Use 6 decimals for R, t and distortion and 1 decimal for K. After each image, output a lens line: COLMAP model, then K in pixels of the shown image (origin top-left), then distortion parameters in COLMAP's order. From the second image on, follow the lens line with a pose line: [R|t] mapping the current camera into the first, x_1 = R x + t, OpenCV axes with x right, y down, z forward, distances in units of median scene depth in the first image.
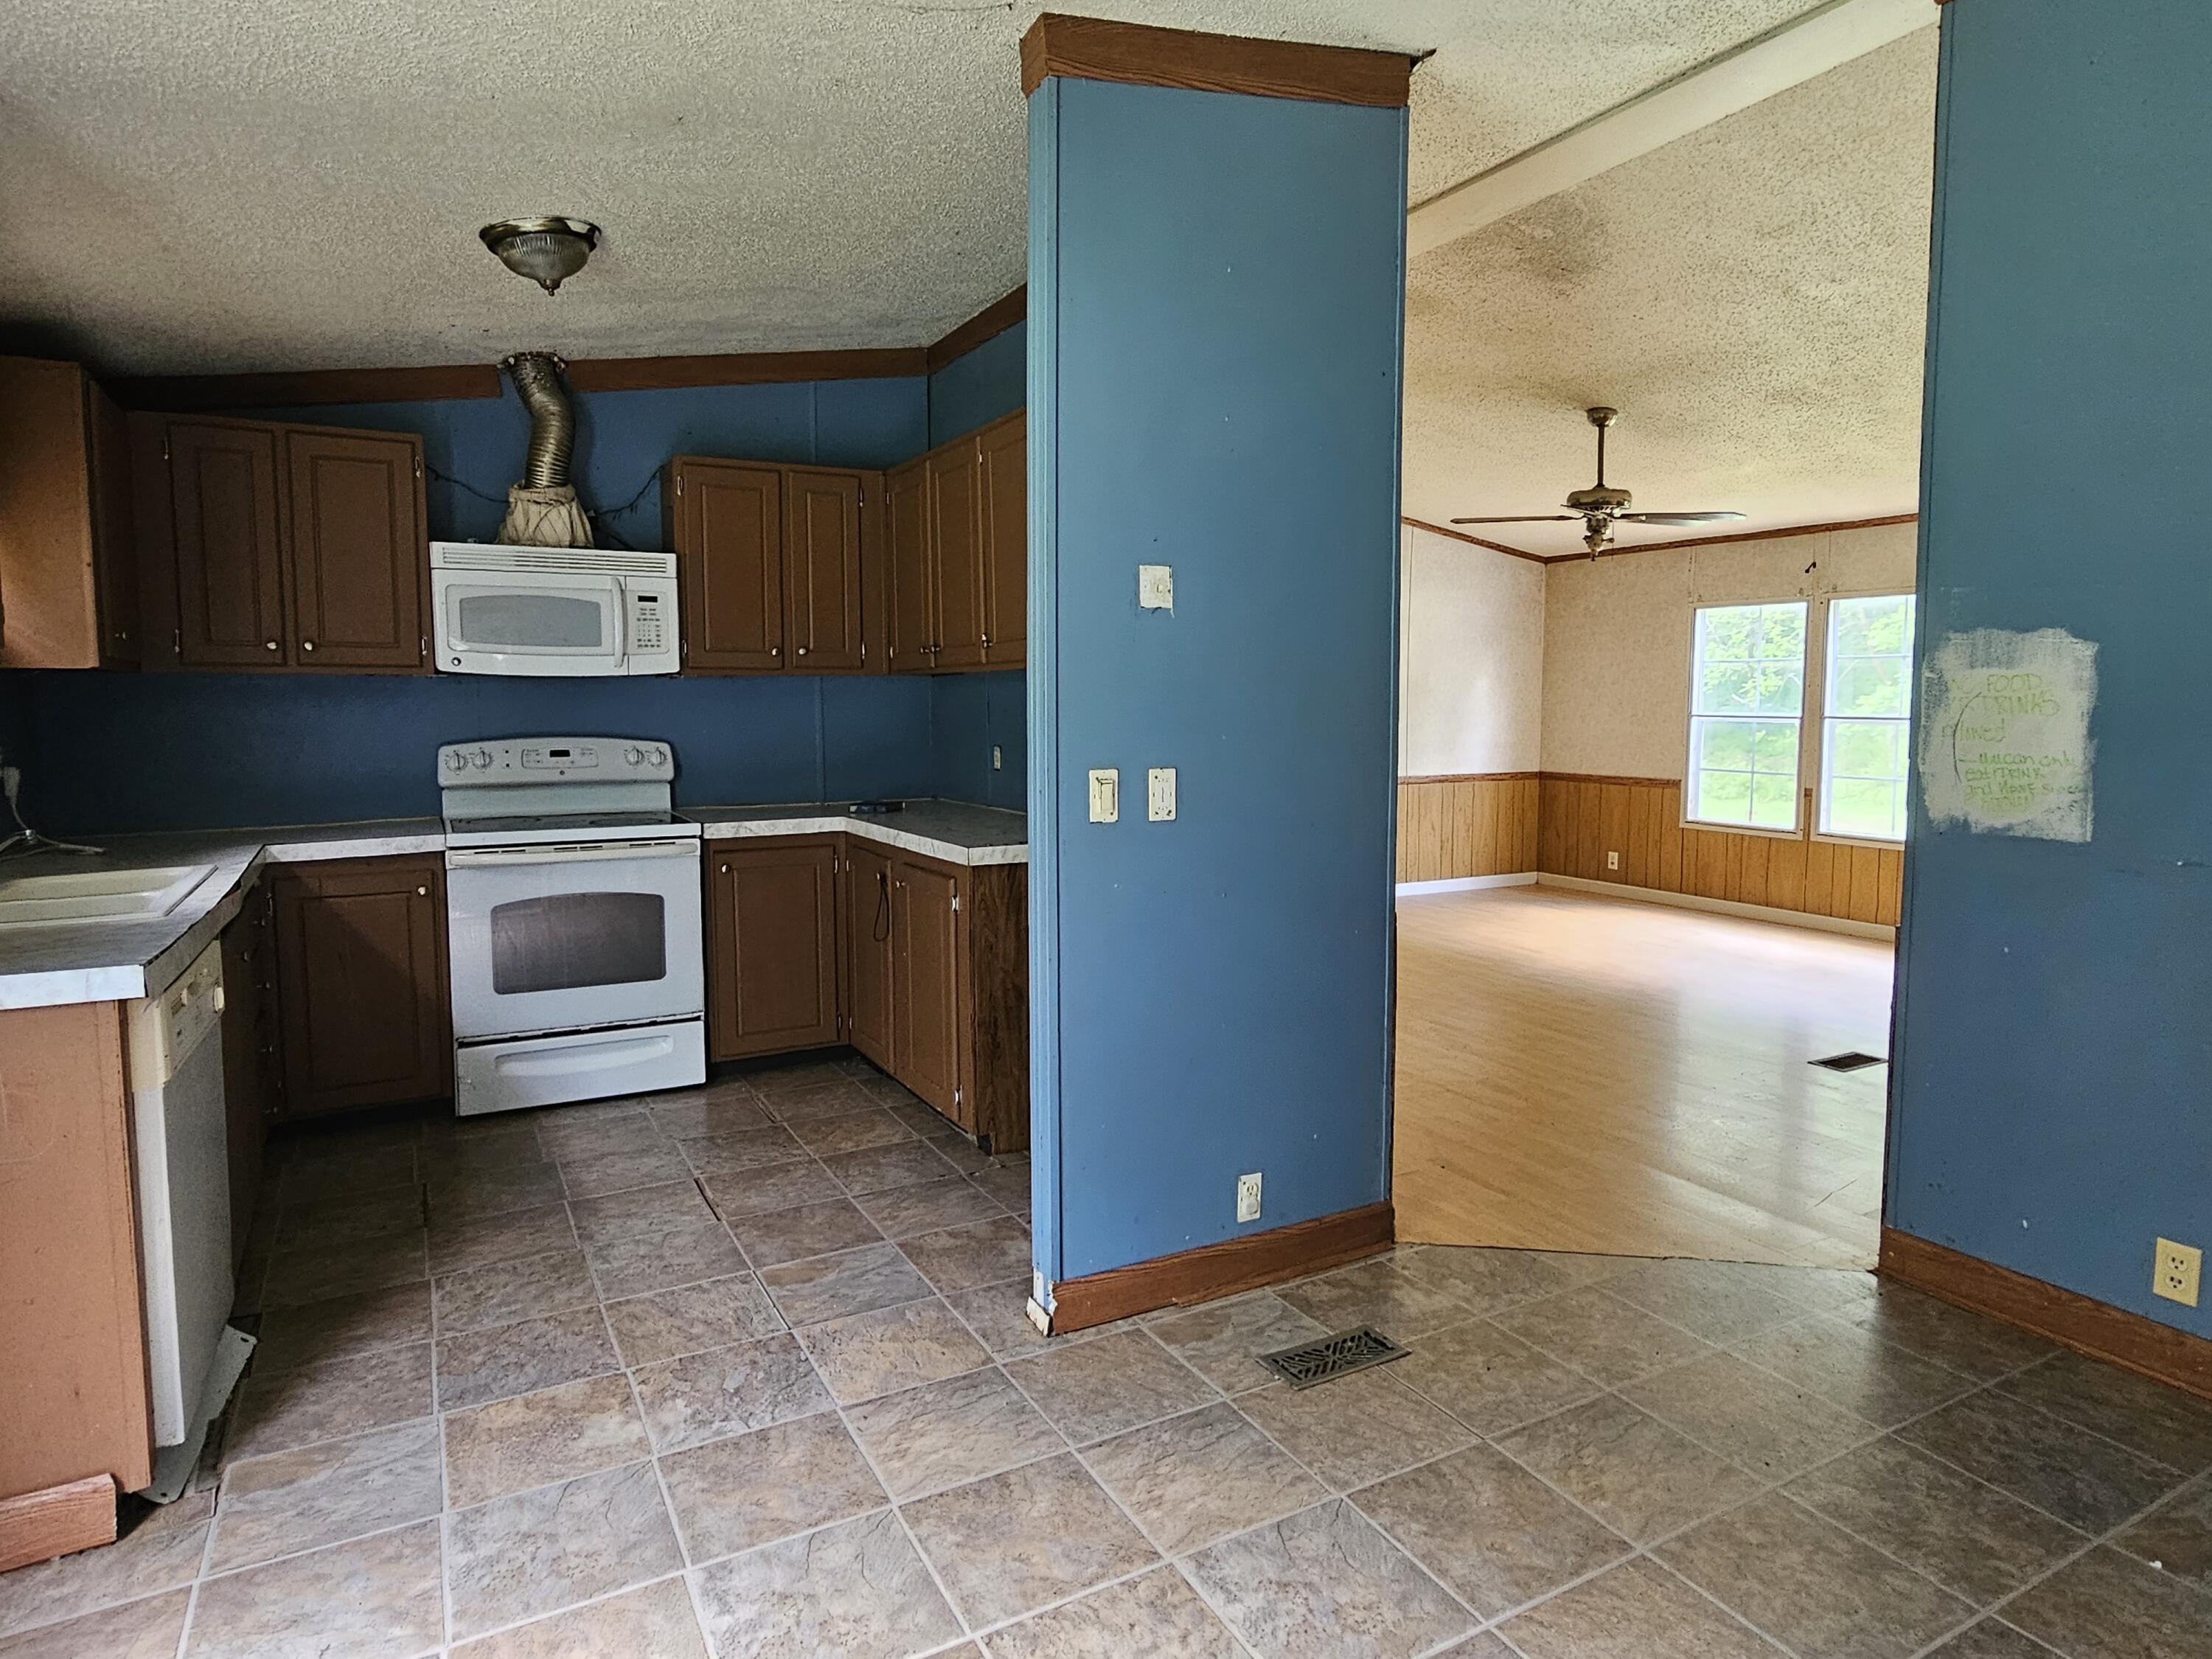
lens RADIAL K [[1255.4, 0, 1106.0], [0, 1255.4, 829.5], [0, 0, 1]] dist [0.001836, -0.002827]
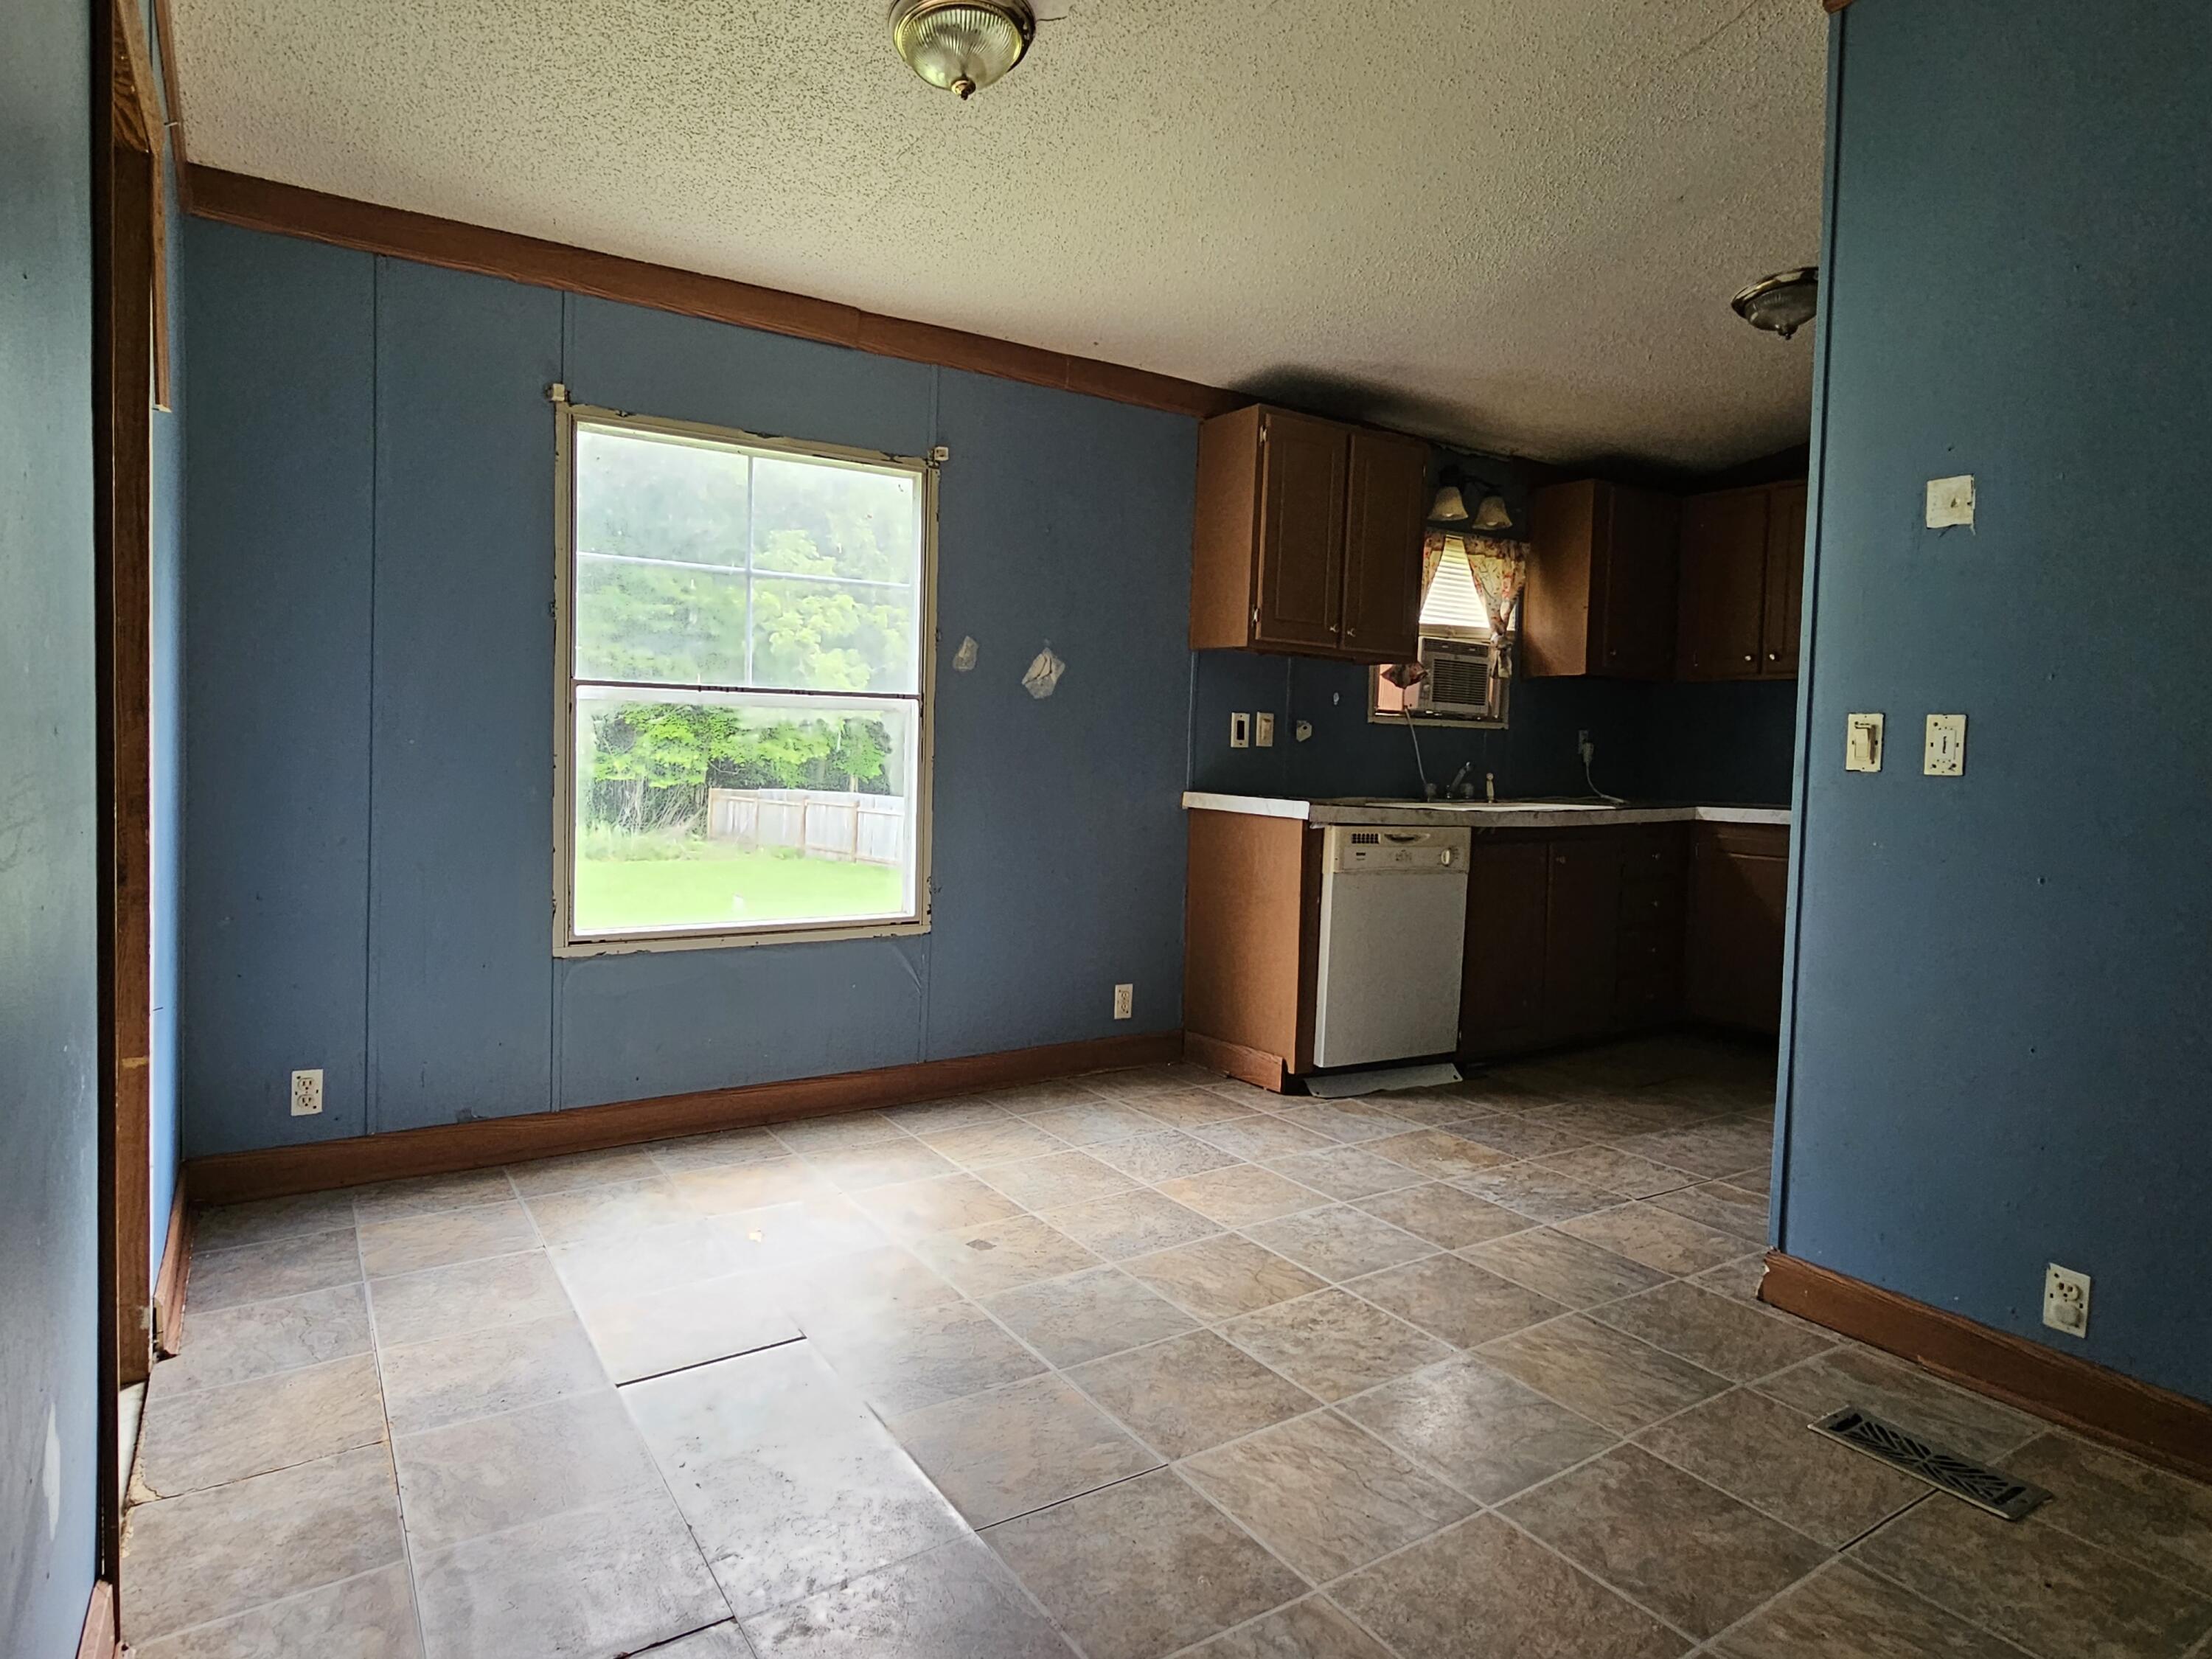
lens RADIAL K [[1255.4, 0, 1106.0], [0, 1255.4, 829.5], [0, 0, 1]] dist [0.001836, -0.002827]
pose [[0.082060, 0.072135, -0.994013, 0.903336], [-0.127675, 0.989920, 0.061298, 0.052696], [0.988415, 0.121881, 0.090443, 0.392671]]
